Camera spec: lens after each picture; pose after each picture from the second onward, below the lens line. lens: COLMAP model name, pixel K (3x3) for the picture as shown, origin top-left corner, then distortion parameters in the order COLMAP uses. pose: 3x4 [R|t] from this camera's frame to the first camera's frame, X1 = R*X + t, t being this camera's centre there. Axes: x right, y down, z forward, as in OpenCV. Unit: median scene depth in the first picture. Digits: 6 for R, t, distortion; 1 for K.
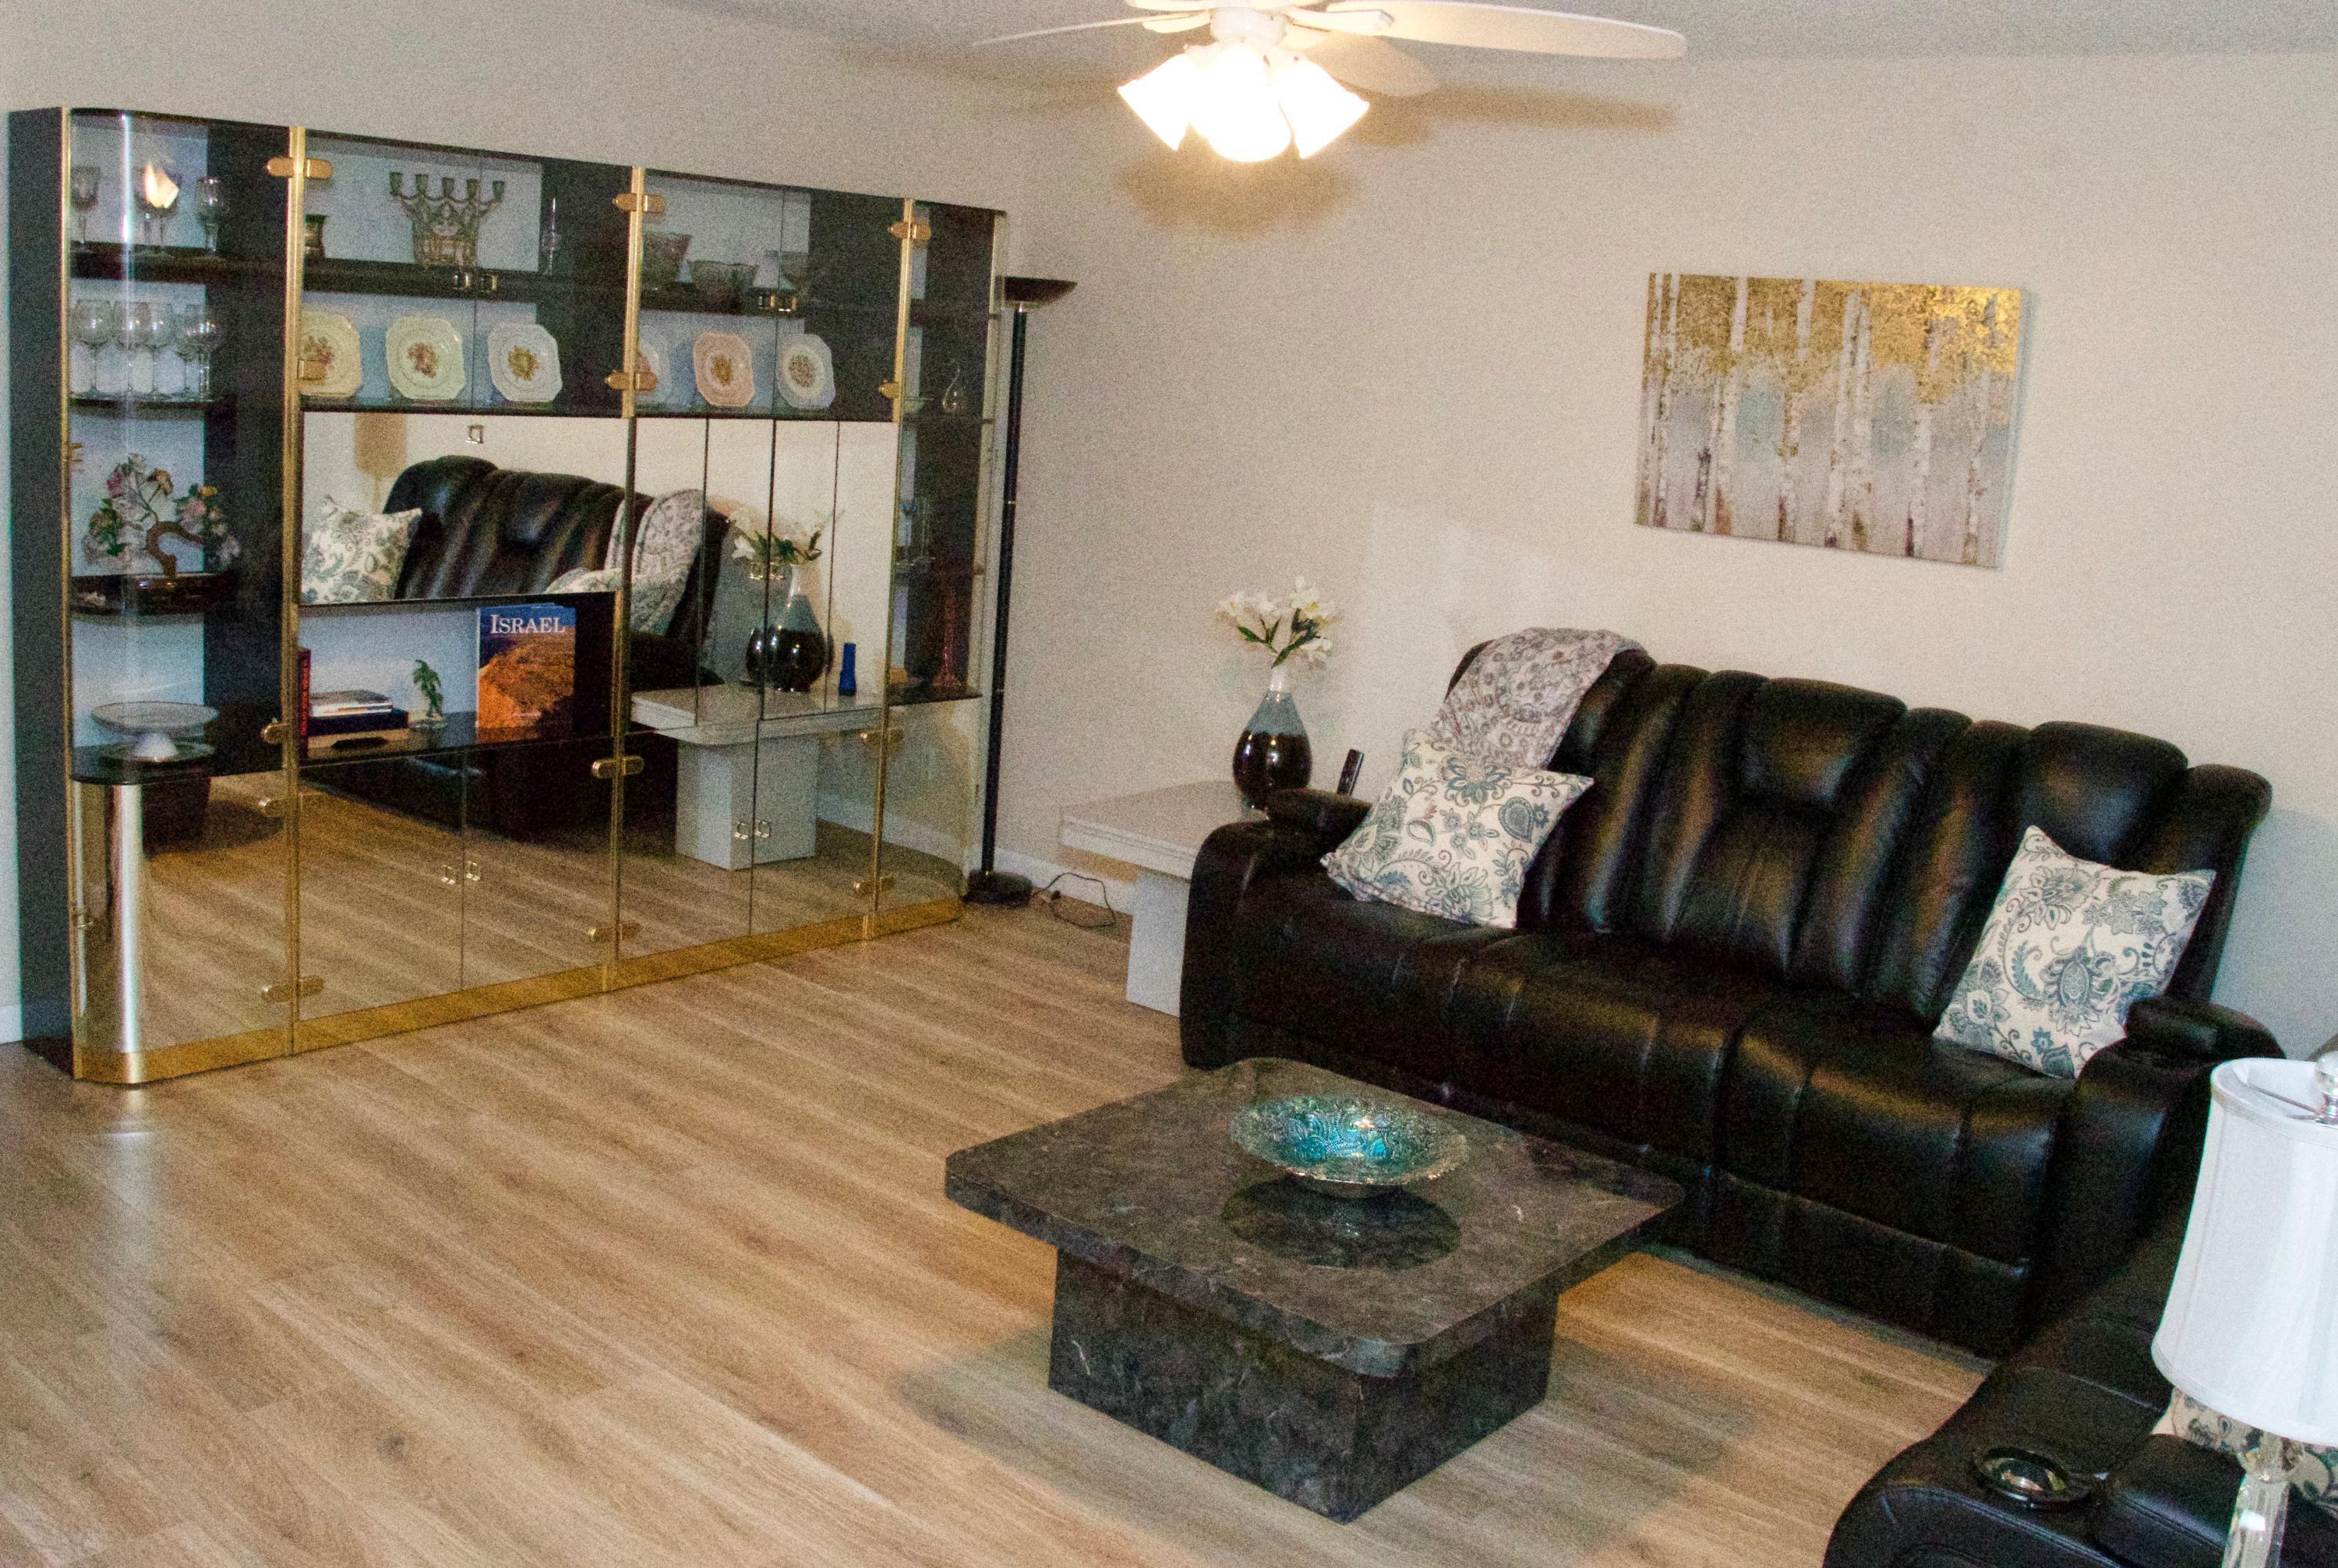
lens RADIAL K [[2206.9, 0, 1125.7], [0, 2206.9, 728.3], [0, 0, 1]] dist [-0.151204, 0.101627]
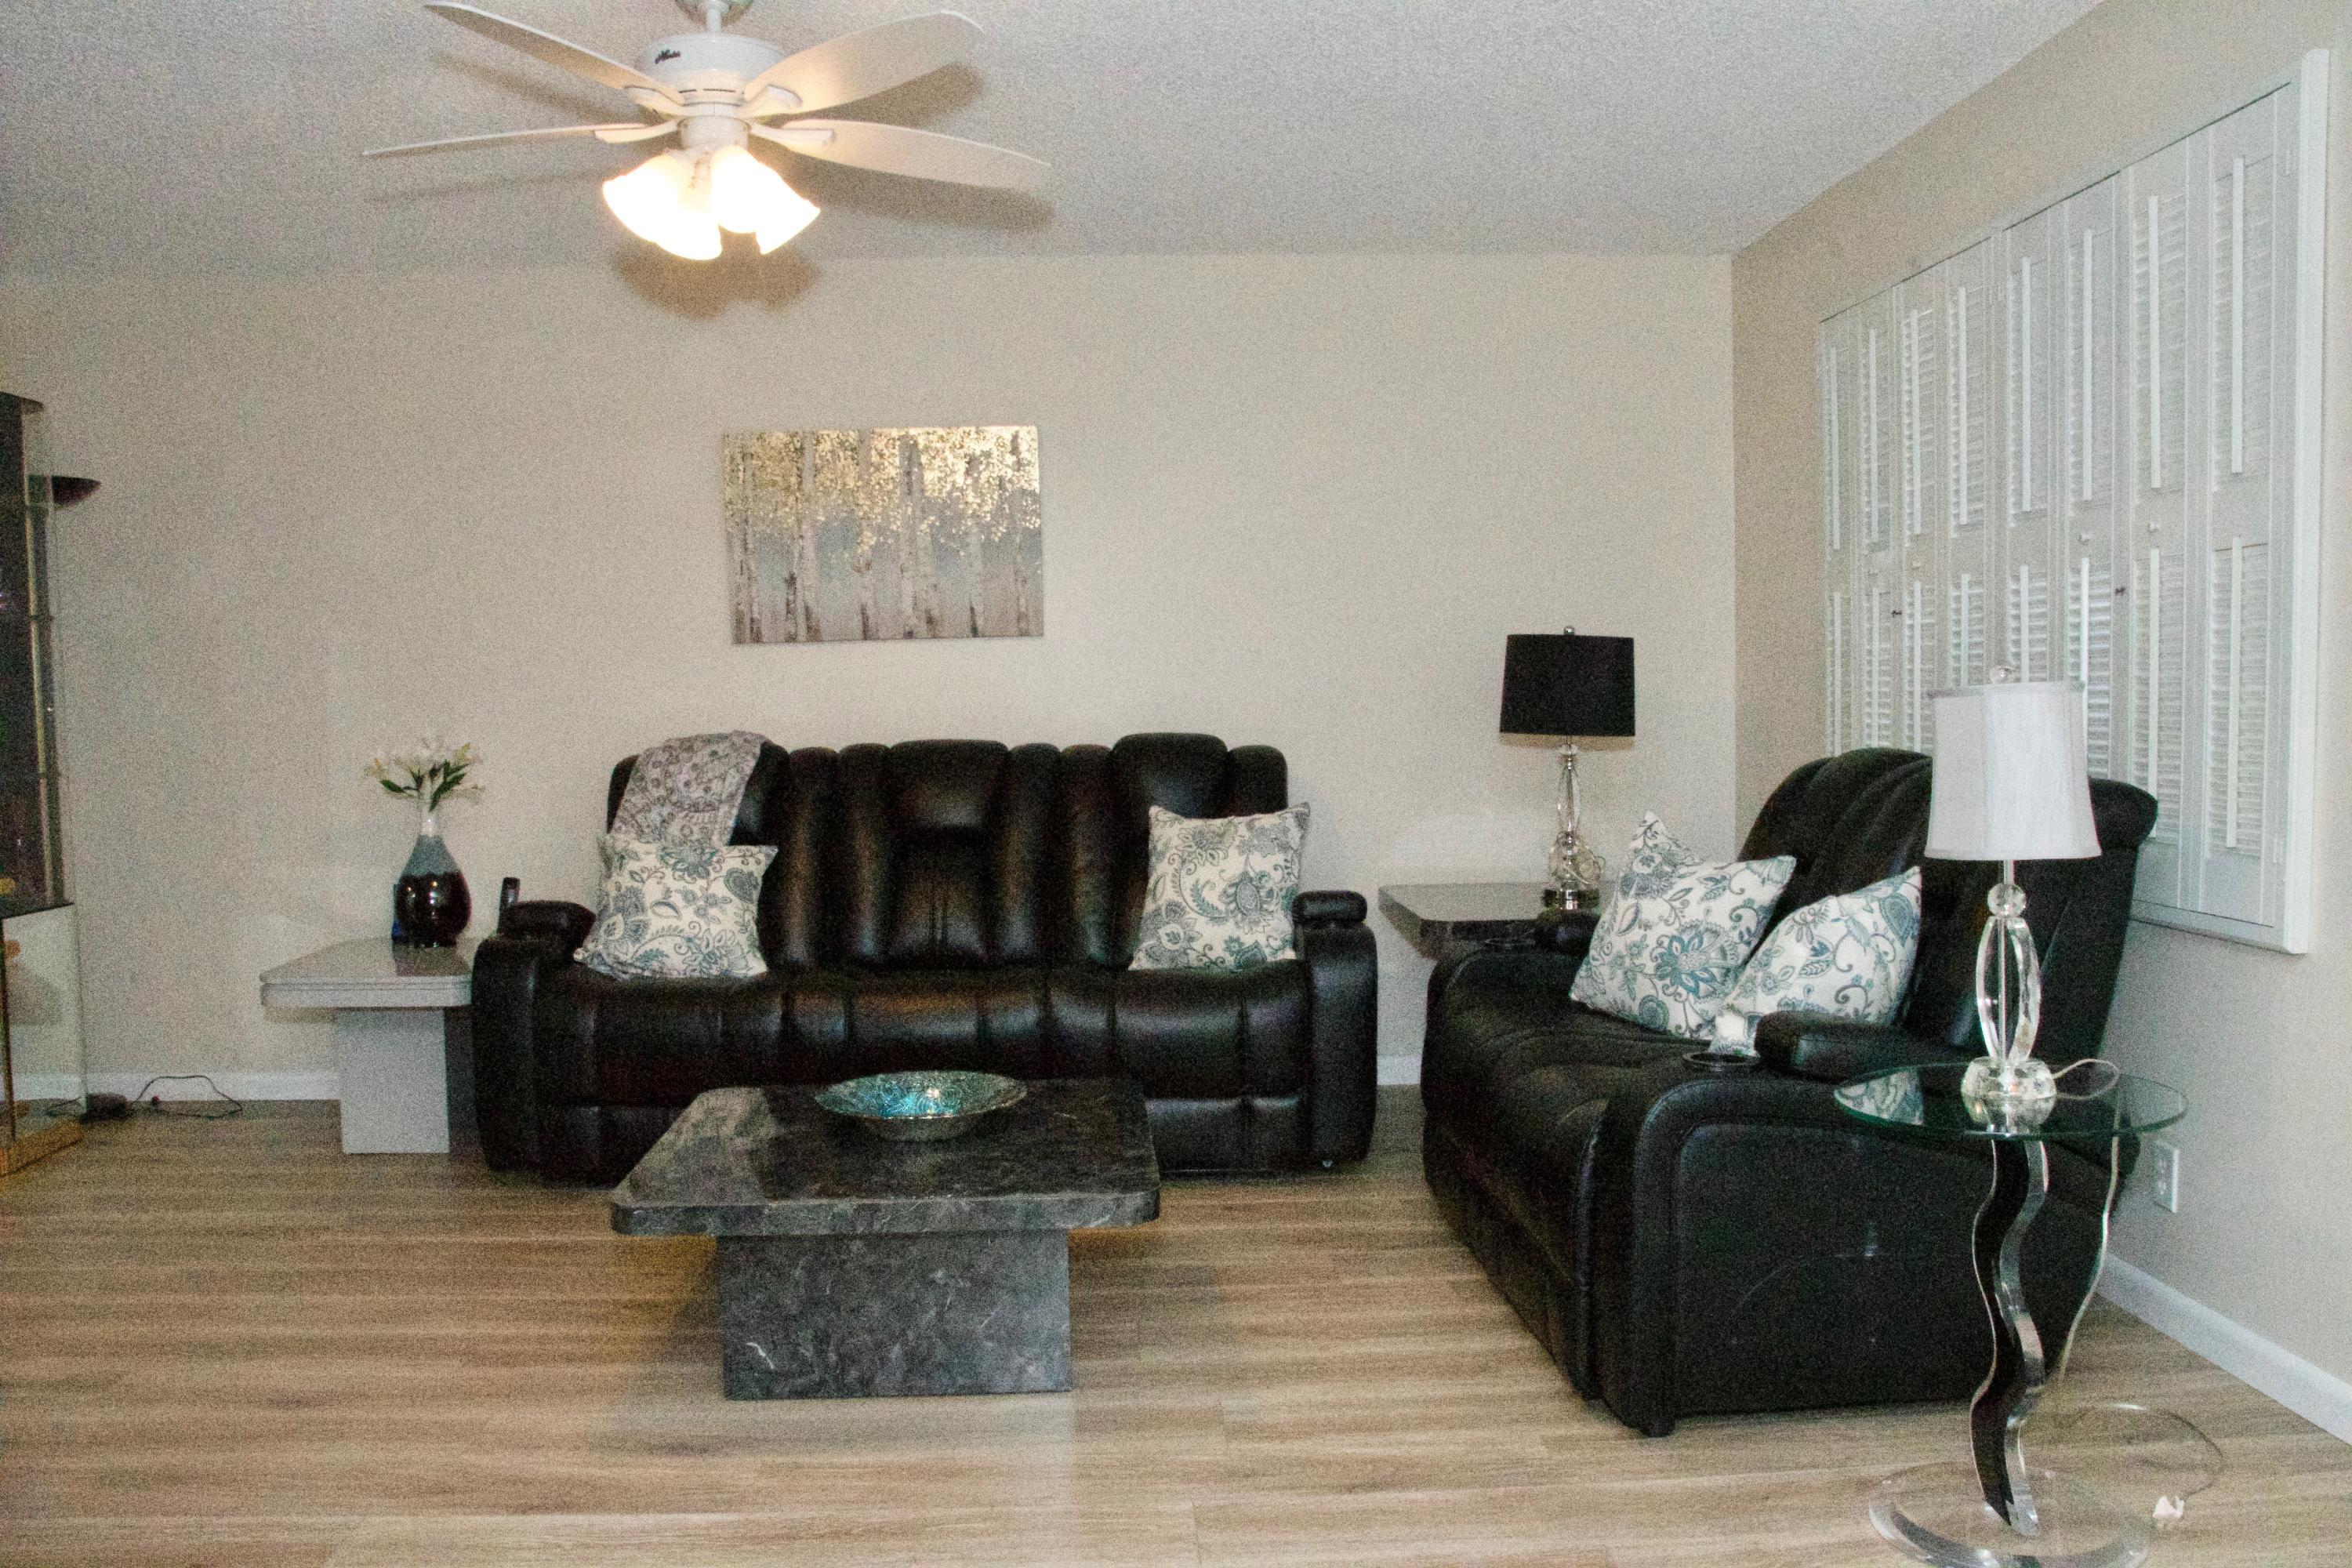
lens RADIAL K [[1853.6, 0, 1155.4], [0, 1853.6, 795.8], [0, 0, 1]] dist [-0.149603, 0.114737]
pose [[0.719941, -0.123430, 0.682971, -0.319961], [0.185517, 0.982476, -0.018002, 0.052710], [-0.668781, 0.139663, 0.730223, 0.136860]]
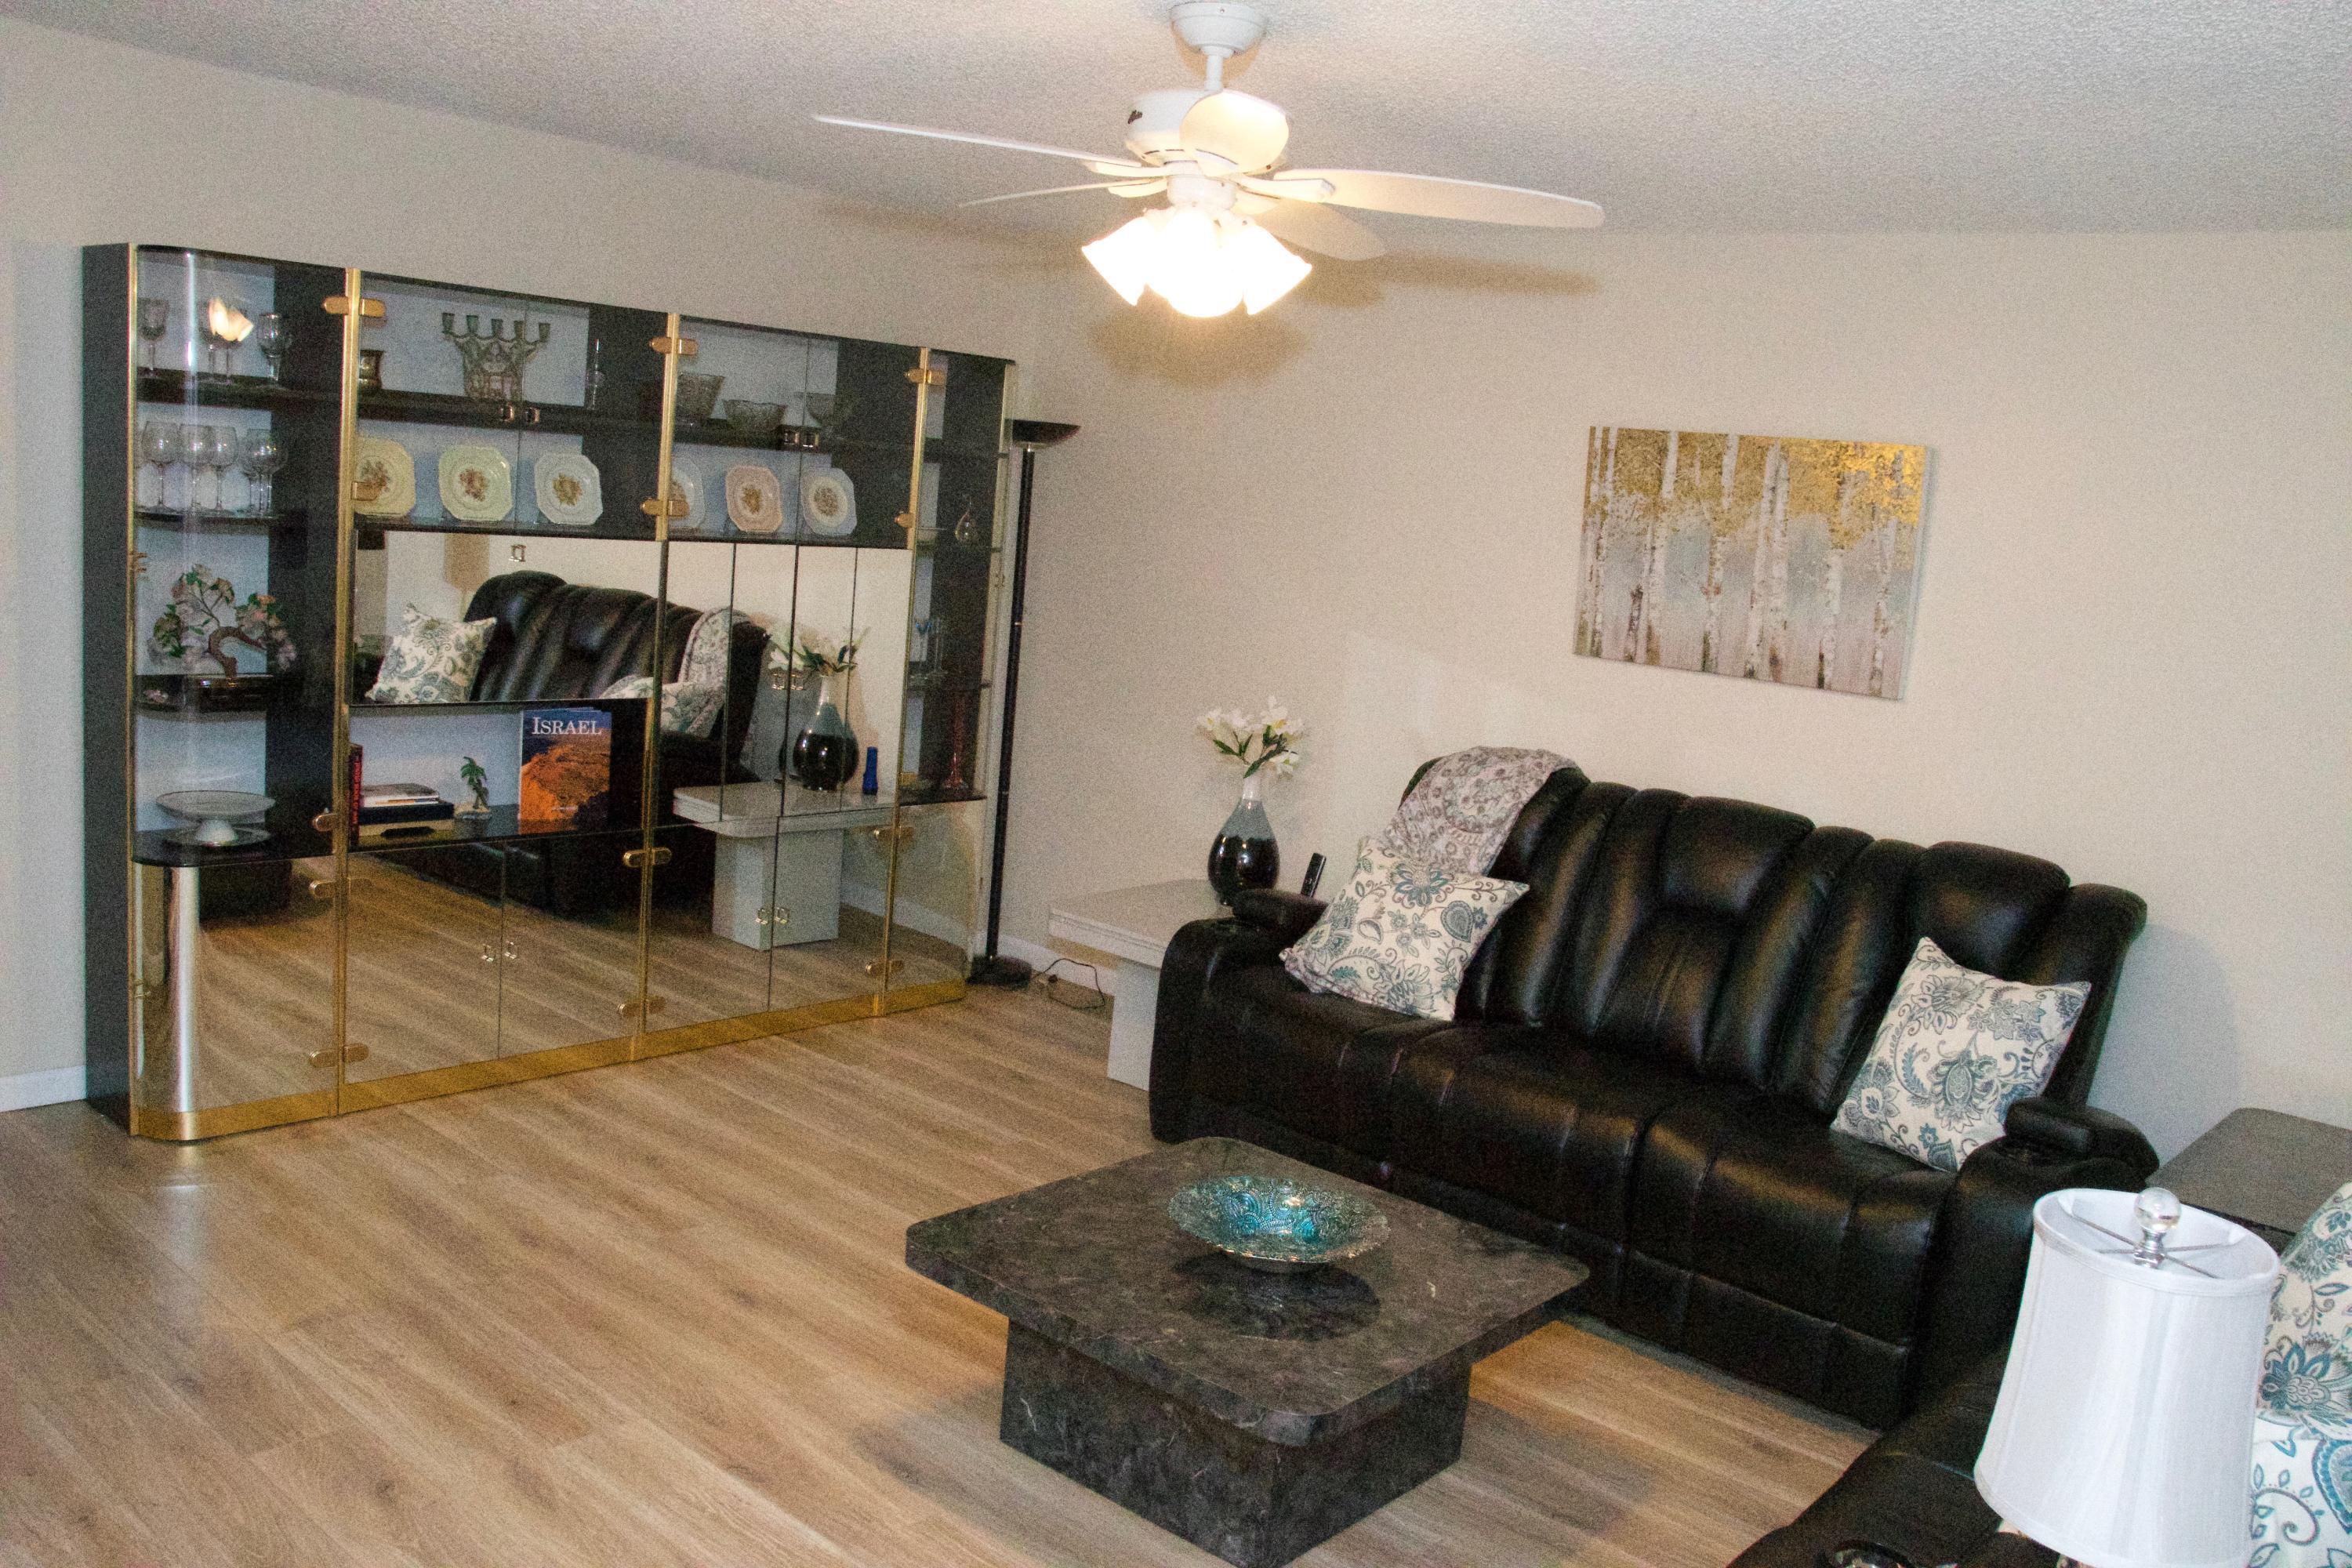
lens RADIAL K [[1951.4, 0, 1172.4], [0, 1951.4, 805.0], [0, 0, 1]] dist [-0.139886, 0.138488]
pose [[0.999807, 0.018452, 0.006767, 0.027704], [-0.018392, 0.999792, -0.008795, -0.005429], [-0.006927, 0.008669, 0.999938, 0.027356]]
